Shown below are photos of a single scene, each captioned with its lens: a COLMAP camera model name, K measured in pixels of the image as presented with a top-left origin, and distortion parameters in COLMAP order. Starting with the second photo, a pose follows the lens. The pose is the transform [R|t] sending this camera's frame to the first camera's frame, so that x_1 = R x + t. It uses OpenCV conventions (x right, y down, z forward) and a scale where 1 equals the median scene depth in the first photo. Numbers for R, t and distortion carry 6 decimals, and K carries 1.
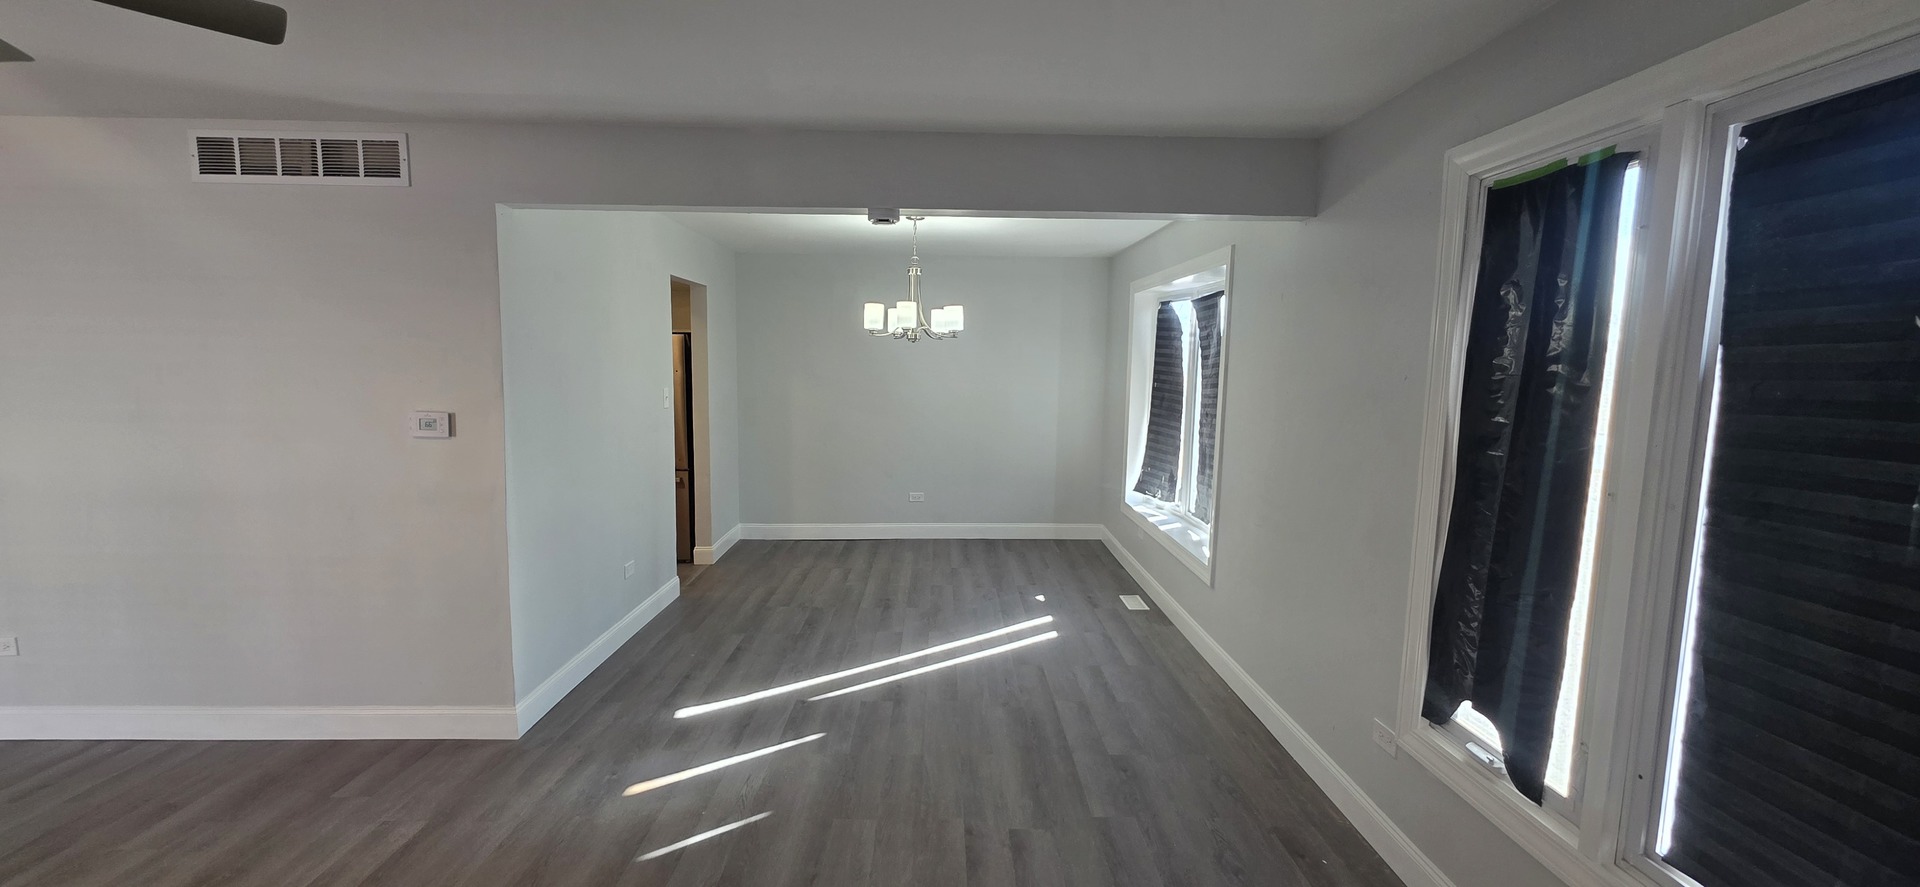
lens RADIAL K [[765.4, 0, 954.8], [0, 765.4, 438.9], [0, 0, 1]] dist [0.001657, -0.000264]
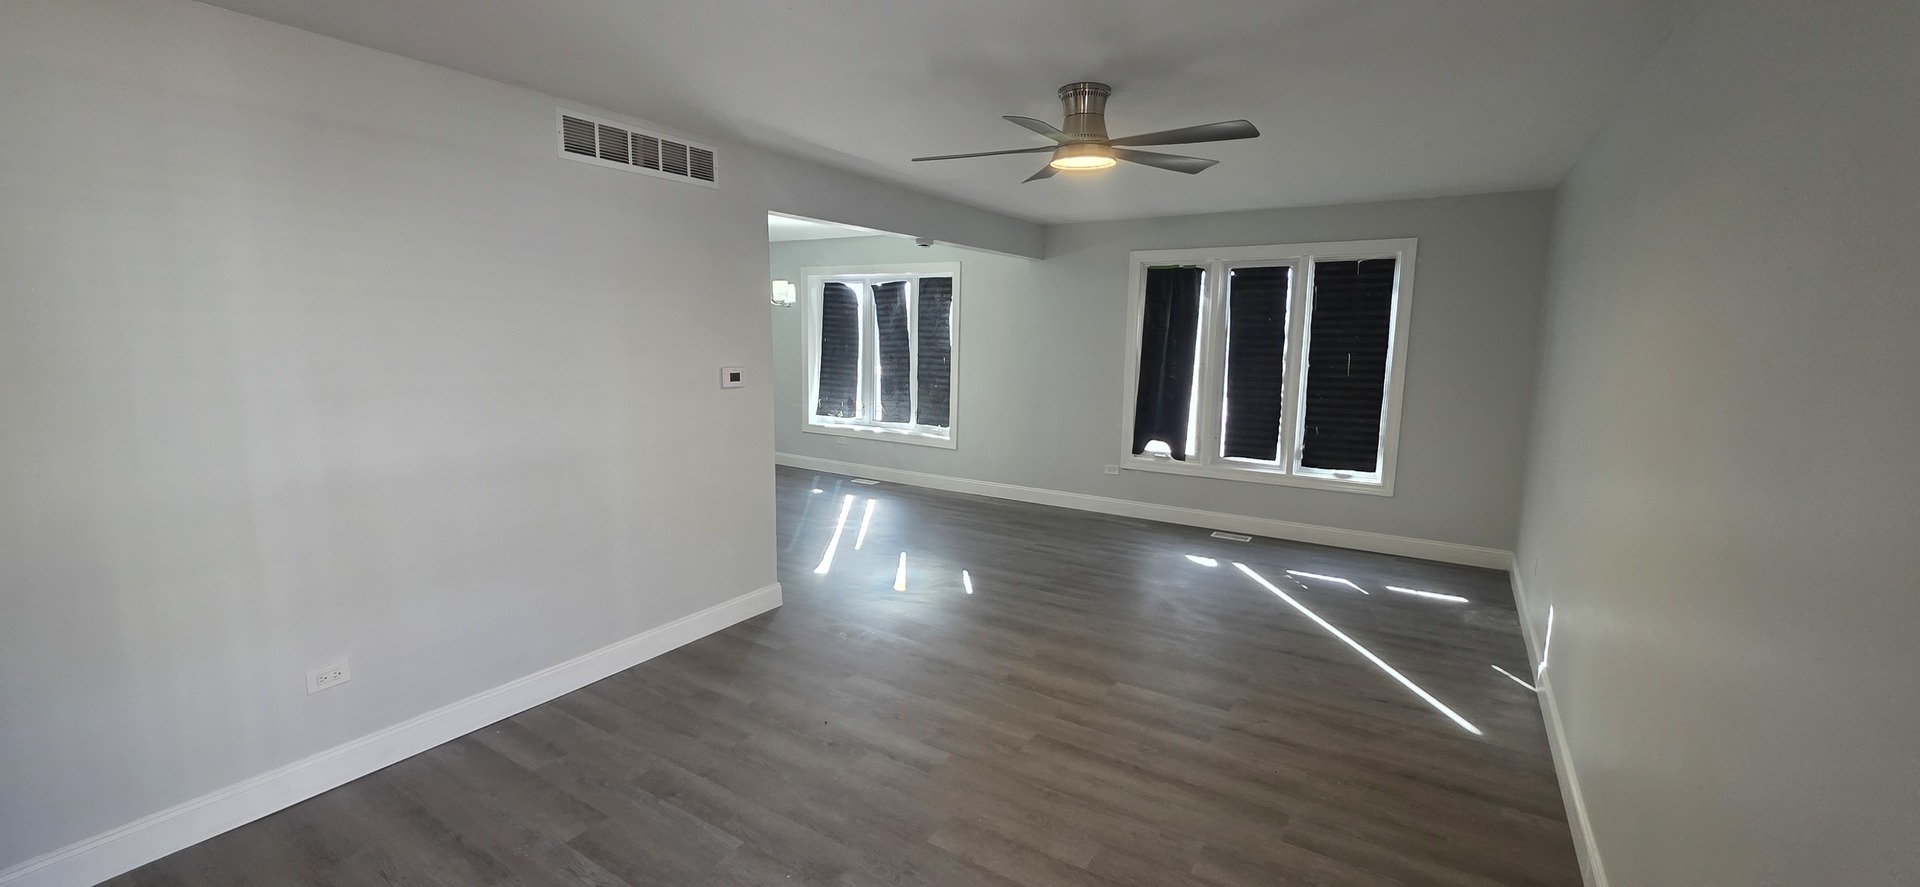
lens RADIAL K [[765.4, 0, 959.7], [0, 765.4, 436.5], [0, 0, 1]] dist [0.001657, -0.000264]
pose [[0.554161, -0.122821, 0.823299, -1.599081], [0.078956, 0.992351, 0.094895, -0.012506], [-0.828656, 0.012417, 0.559620, -0.035159]]
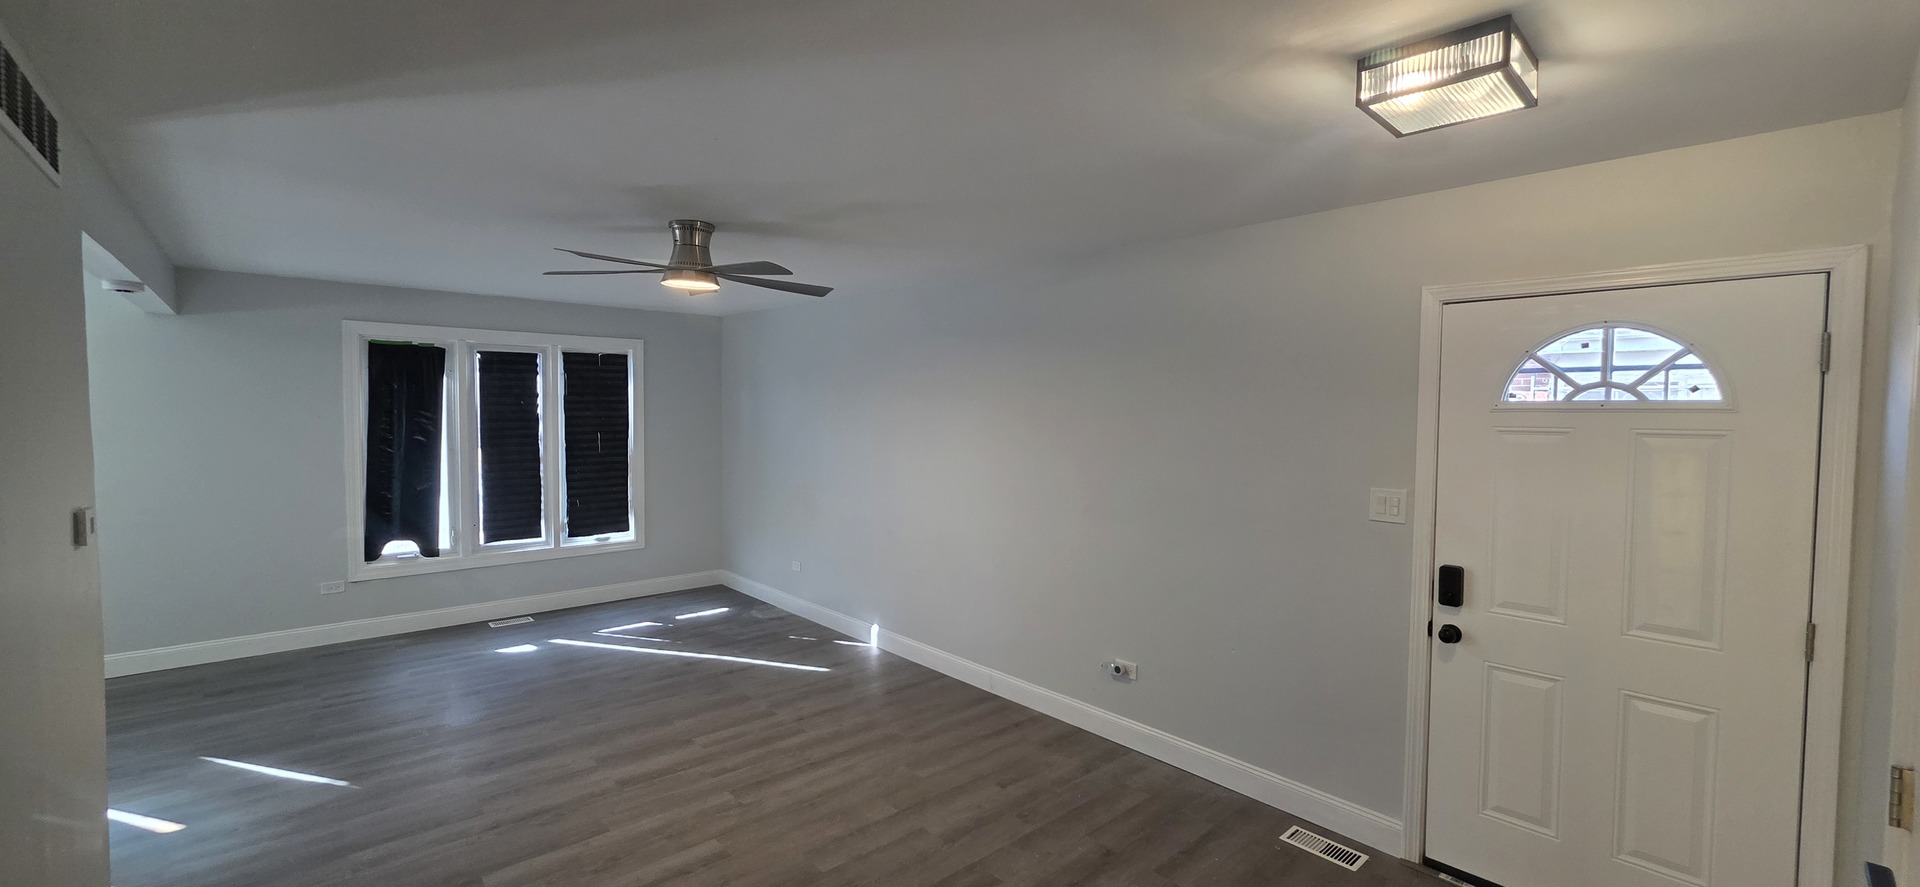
lens RADIAL K [[765.4, 0, 949.0], [0, 765.4, 440.7], [0, 0, 1]] dist [0.001657, -0.000264]
pose [[-0.646670, -0.057761, 0.760580, -1.792557], [0.052453, 0.991401, 0.119888, -0.146760], [-0.760964, 0.117423, -0.638080, 0.854422]]
